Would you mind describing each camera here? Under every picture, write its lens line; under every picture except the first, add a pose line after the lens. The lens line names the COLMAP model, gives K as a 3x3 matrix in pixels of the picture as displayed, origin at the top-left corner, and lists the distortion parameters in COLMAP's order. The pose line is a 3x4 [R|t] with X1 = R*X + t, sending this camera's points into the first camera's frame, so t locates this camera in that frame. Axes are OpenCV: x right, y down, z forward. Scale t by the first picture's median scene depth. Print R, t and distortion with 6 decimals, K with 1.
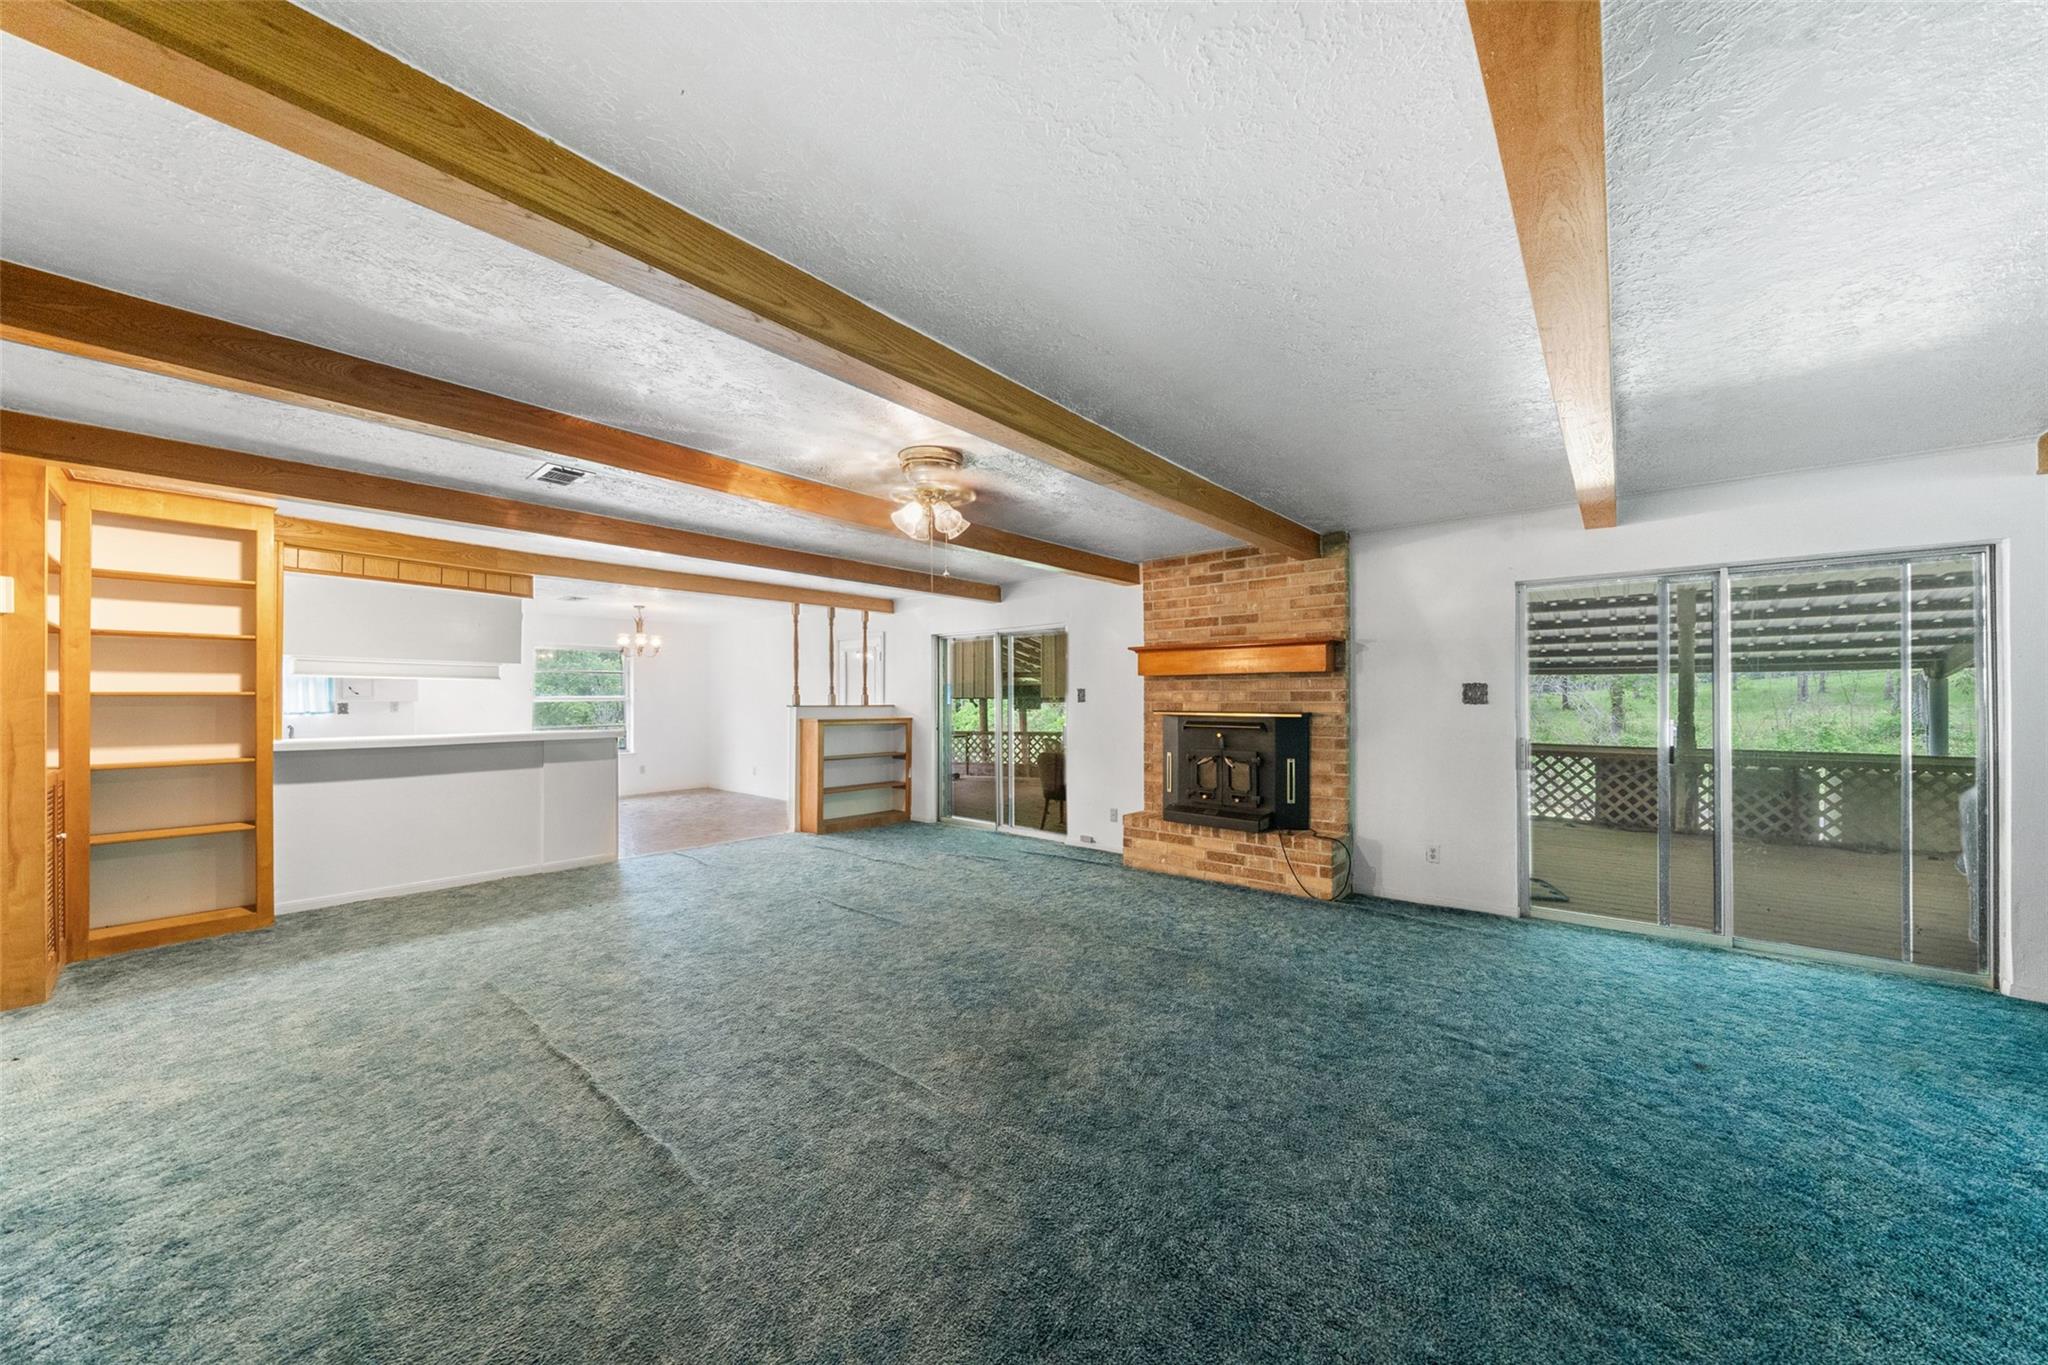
lens RADIAL K [[700.9, 0, 1032.7], [0, 700.9, 697.3], [0, 0, 1]] dist [-0.005802, 0.000371]
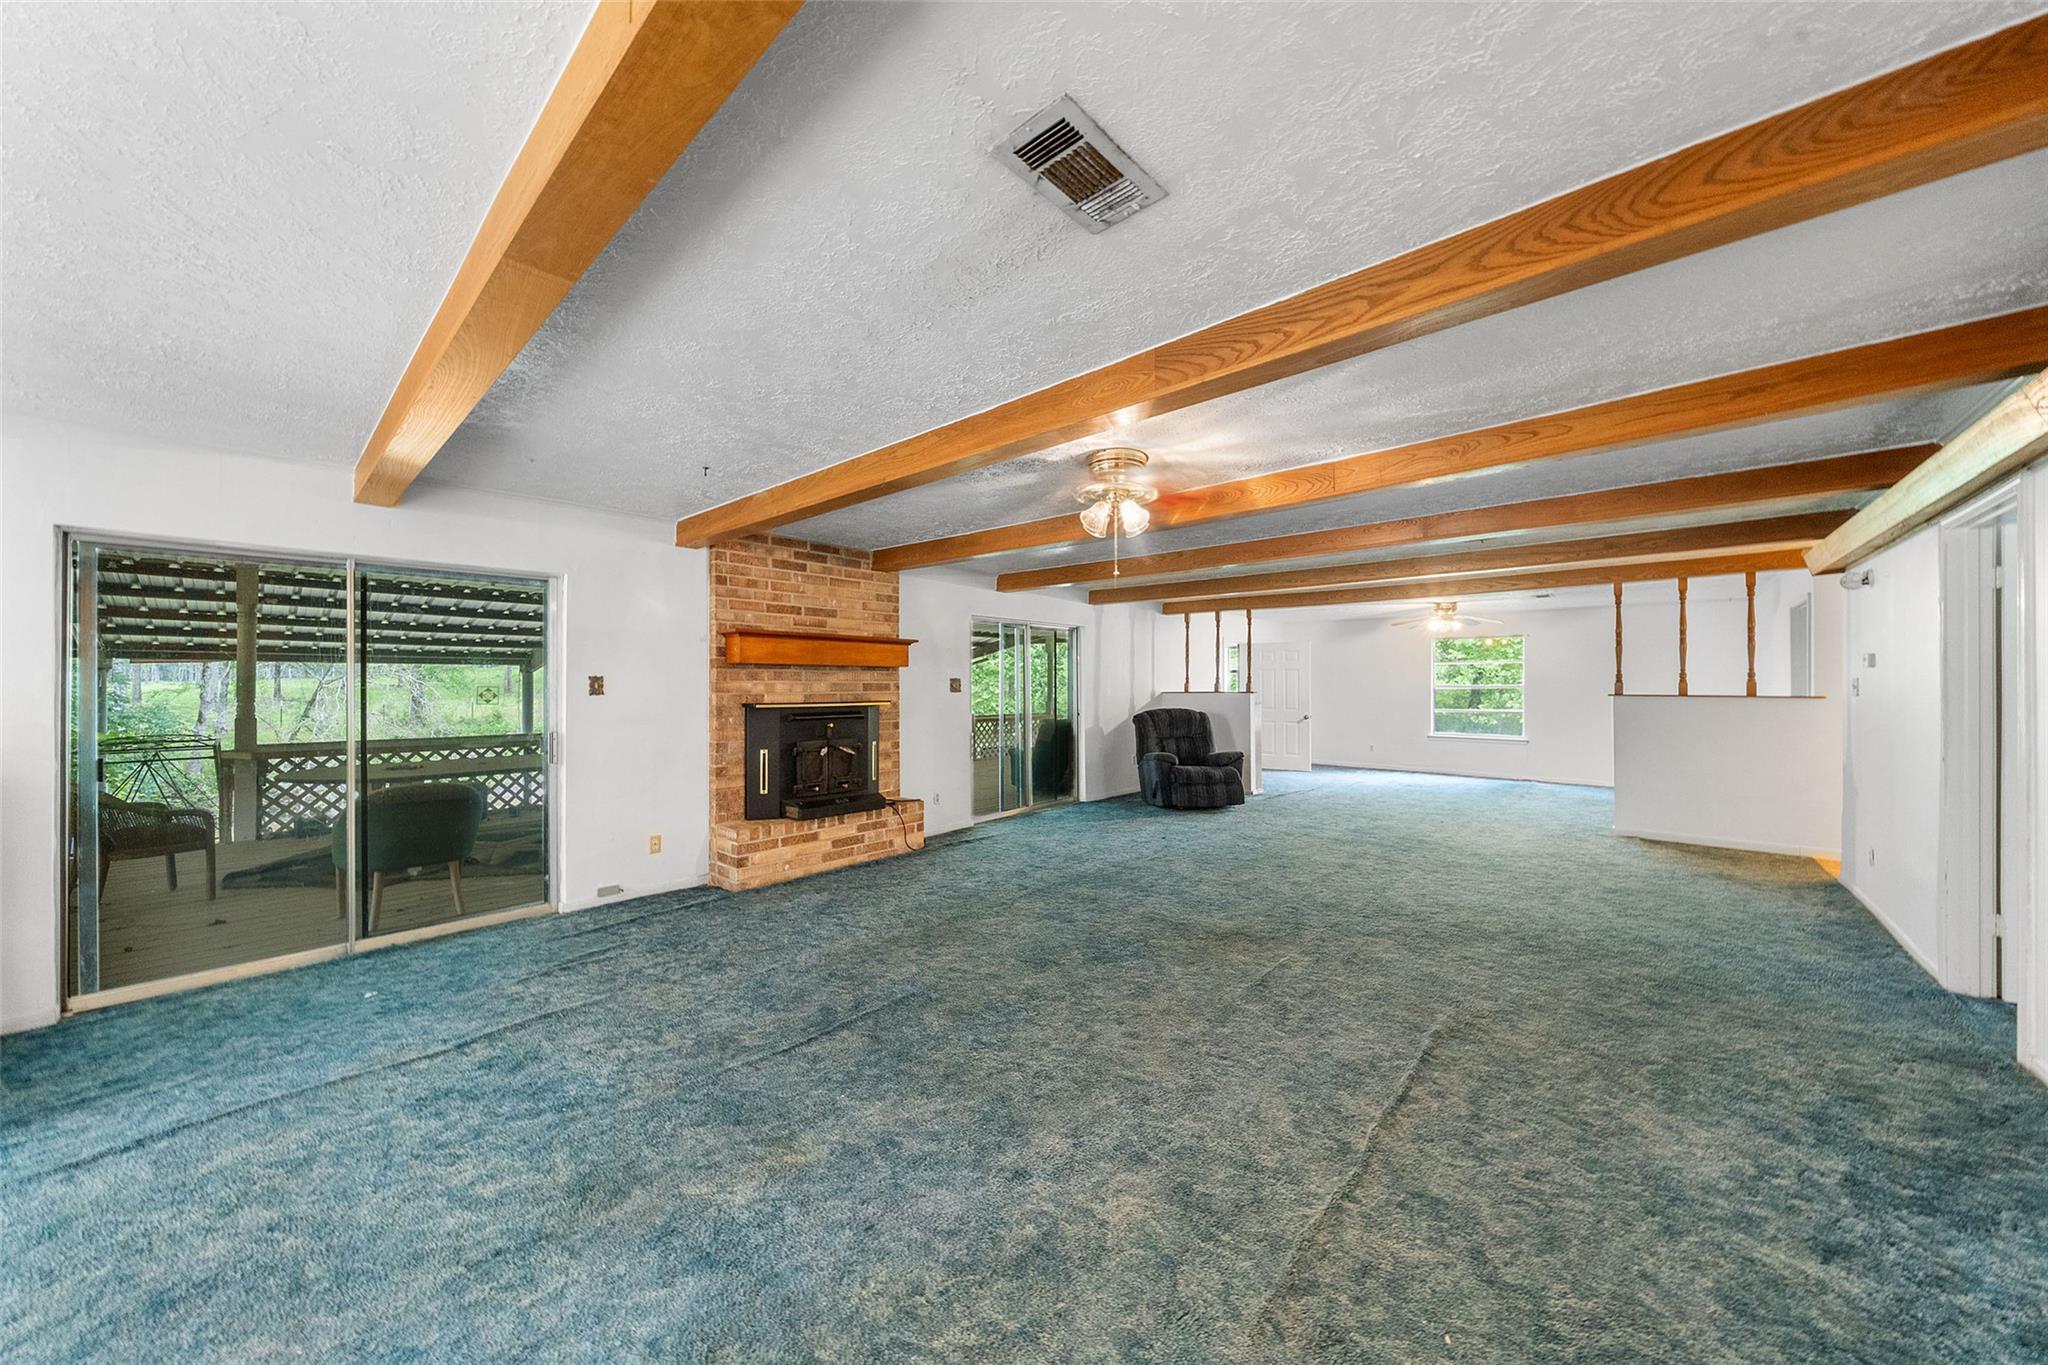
lens RADIAL K [[700.9, 0, 1021.5], [0, 700.9, 684.3], [0, 0, 1]] dist [-0.005802, 0.000371]
pose [[0.030581, 0.003976, 0.999524, -0.772909], [-0.000440, 0.999992, -0.003964, -0.001492], [-0.999532, -0.000319, 0.030582, 0.718130]]
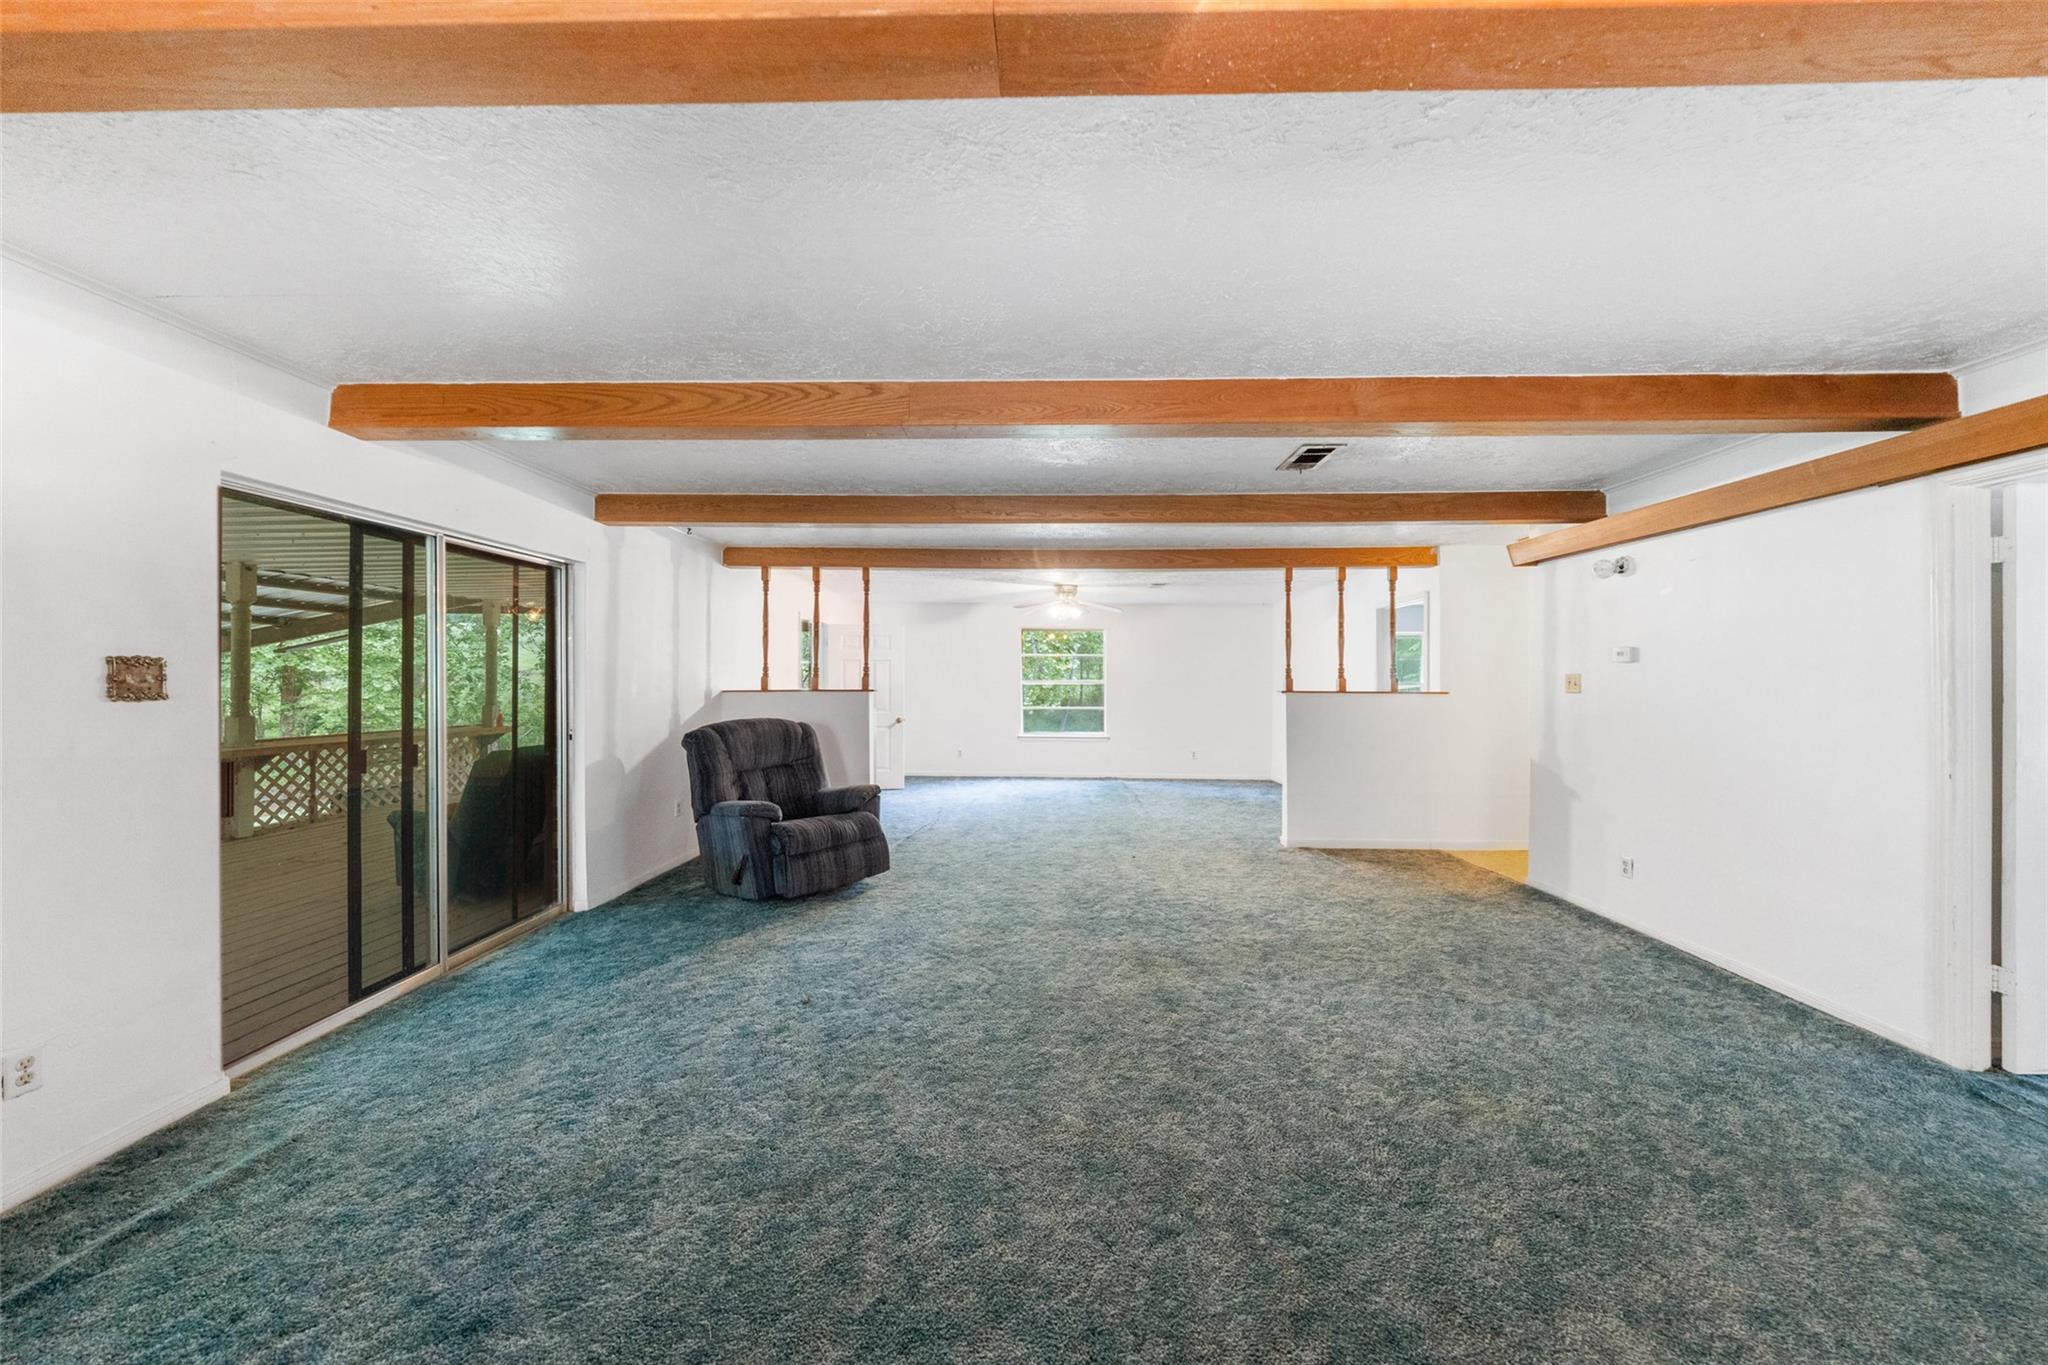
lens RADIAL K [[700.9, 0, 1027.3], [0, 700.9, 679.9], [0, 0, 1]] dist [-0.005802, 0.000371]
pose [[-0.622424, 0.002285, 0.782677, -0.097520], [-0.000202, 0.999995, -0.003080, -0.003388], [-0.782680, -0.002076, -0.622420, 0.726410]]
